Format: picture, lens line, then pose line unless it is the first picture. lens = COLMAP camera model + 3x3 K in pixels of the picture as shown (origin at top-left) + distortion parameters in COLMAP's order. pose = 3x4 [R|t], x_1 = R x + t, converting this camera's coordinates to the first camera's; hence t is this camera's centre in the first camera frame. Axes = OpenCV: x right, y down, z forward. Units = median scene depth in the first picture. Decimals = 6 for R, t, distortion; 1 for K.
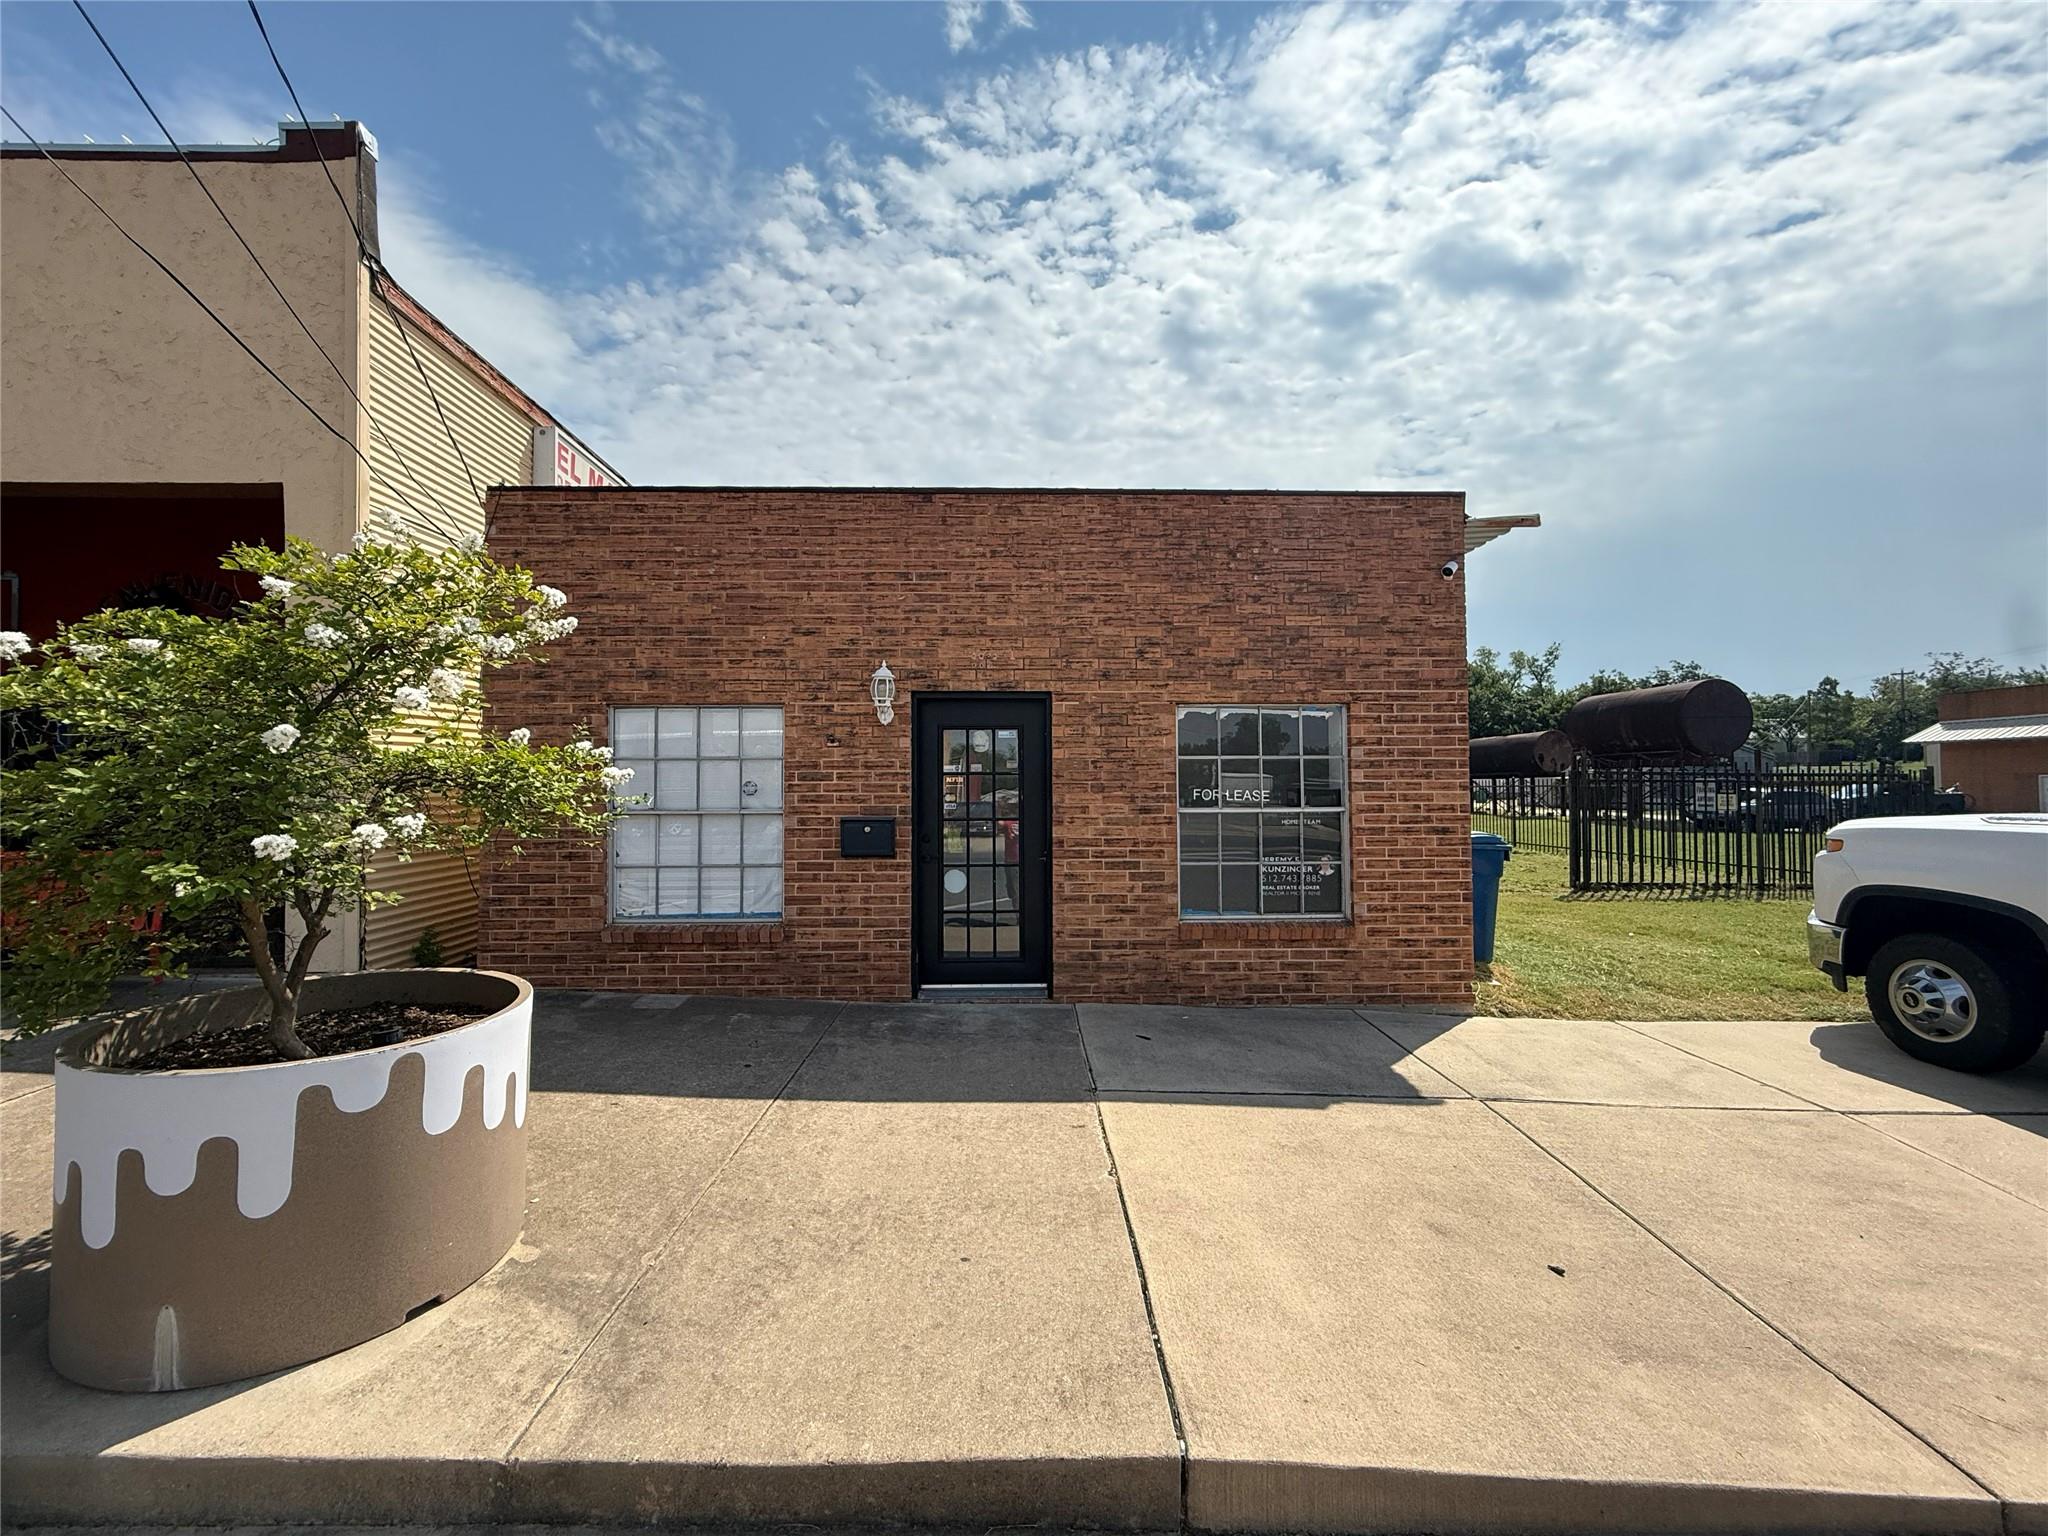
lens RADIAL K [[813.9, 0, 1017.7], [0, 813.9, 766.4], [0, 0, 1]] dist [-0.000656, -0.000194]
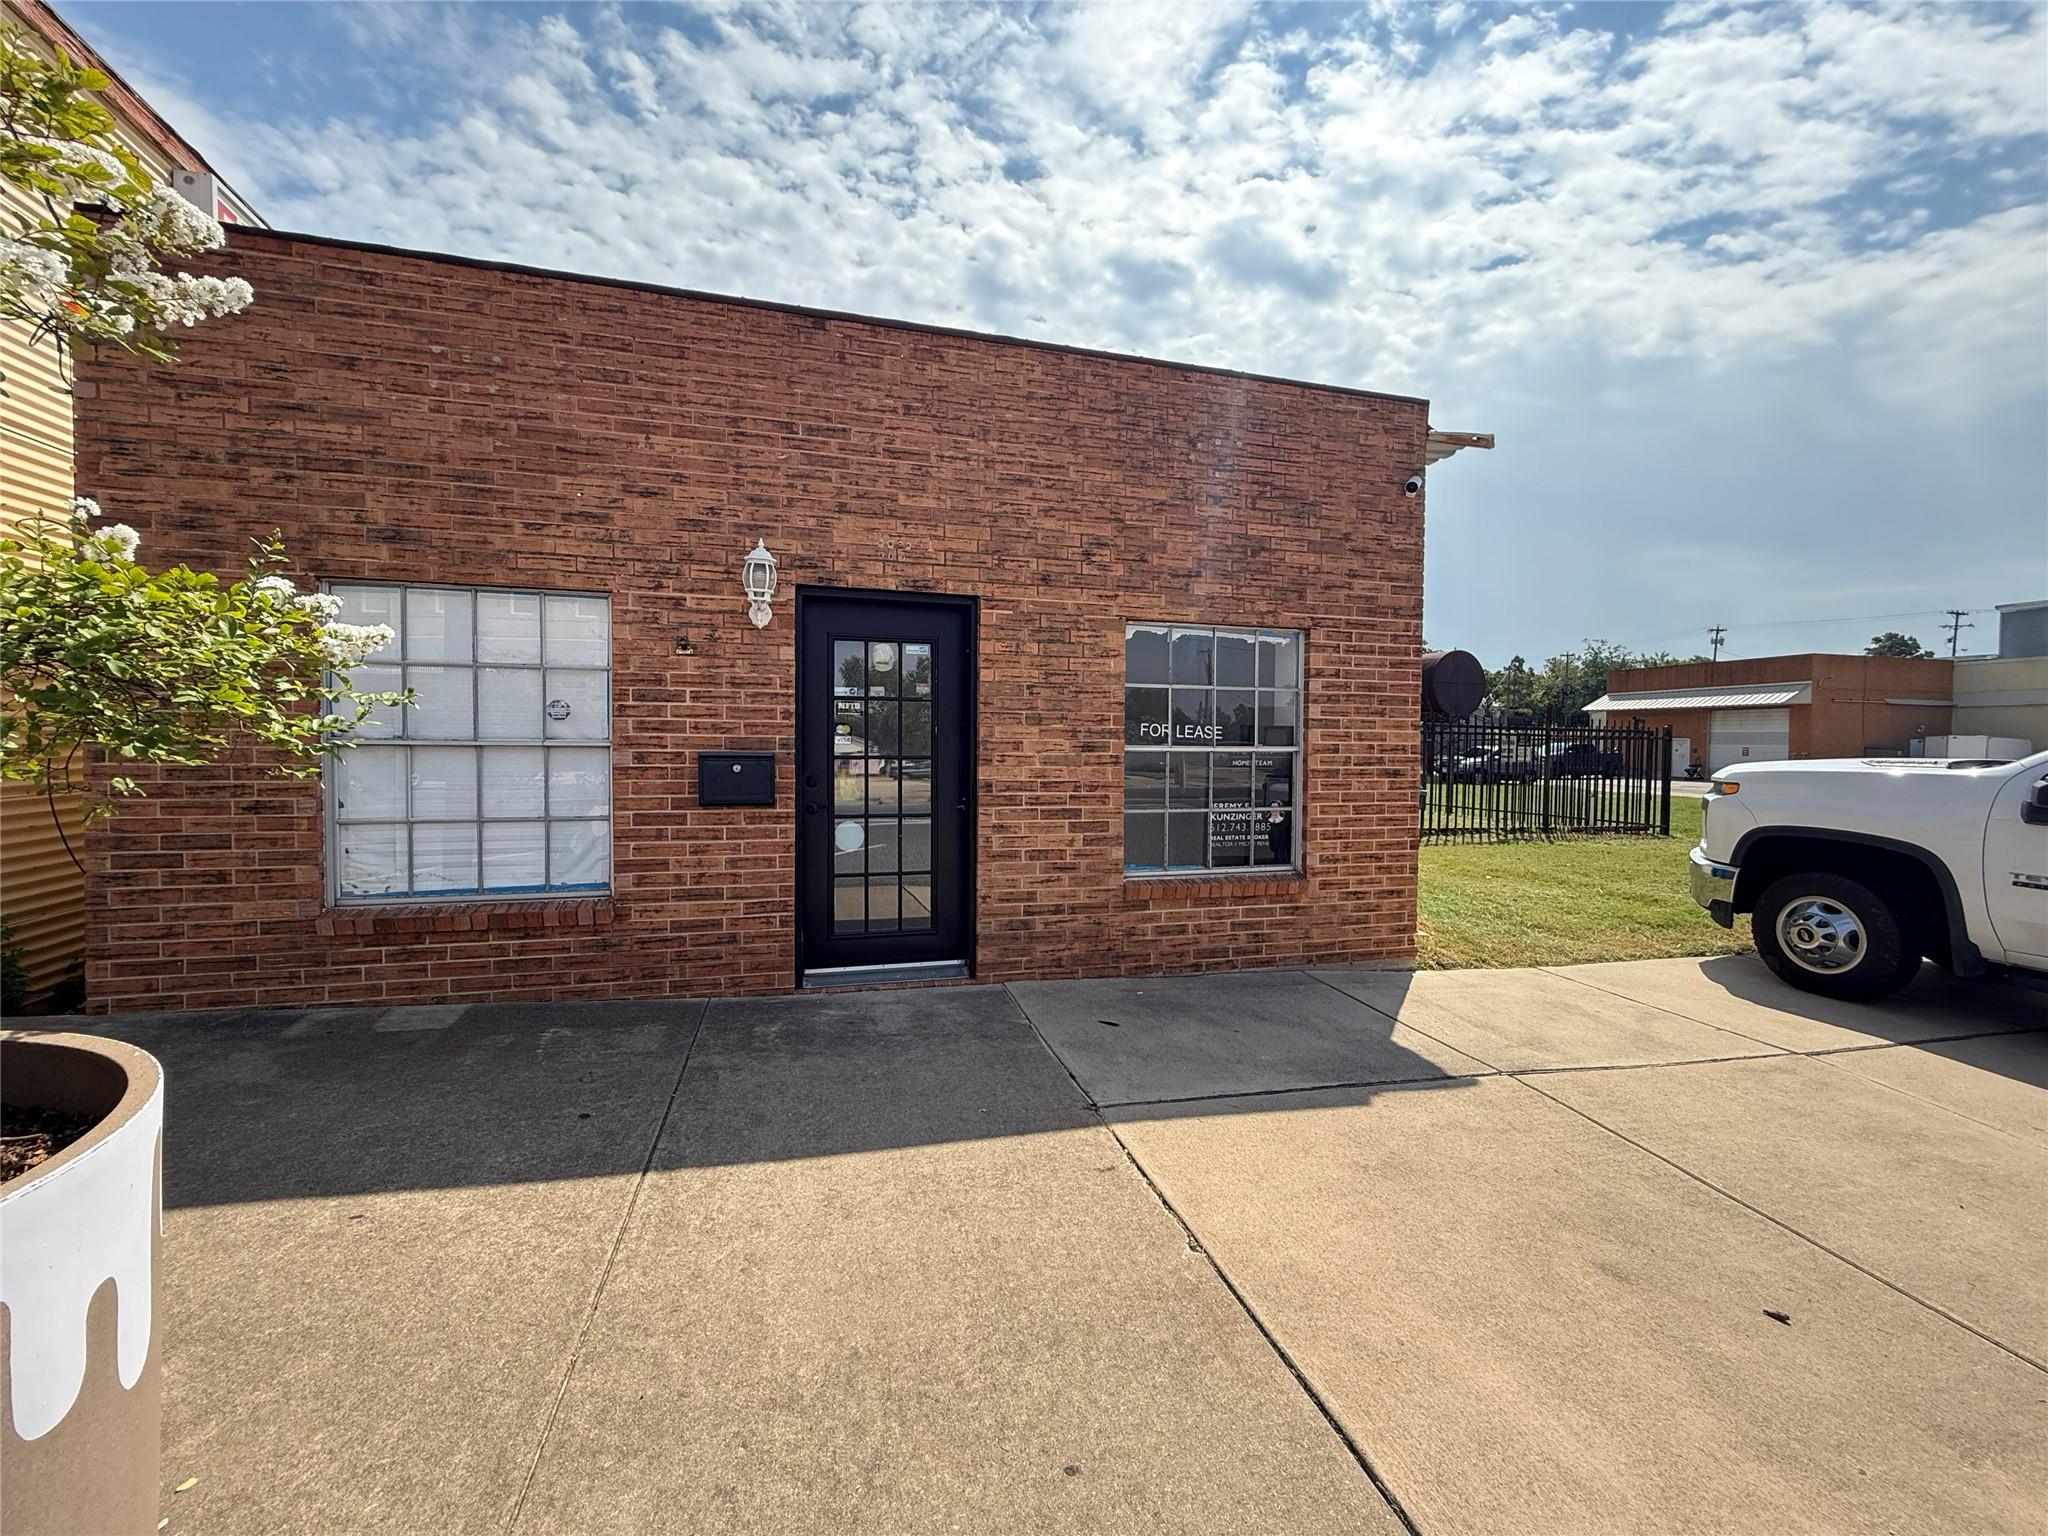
lens RADIAL K [[813.9, 0, 1020.9], [0, 813.9, 765.4], [0, 0, 1]] dist [-0.000656, -0.000194]
pose [[0.969255, 0.005743, 0.245990, -0.112781], [-0.019400, 0.998399, 0.053130, 0.029615], [-0.245291, -0.056268, 0.967815, 0.213799]]
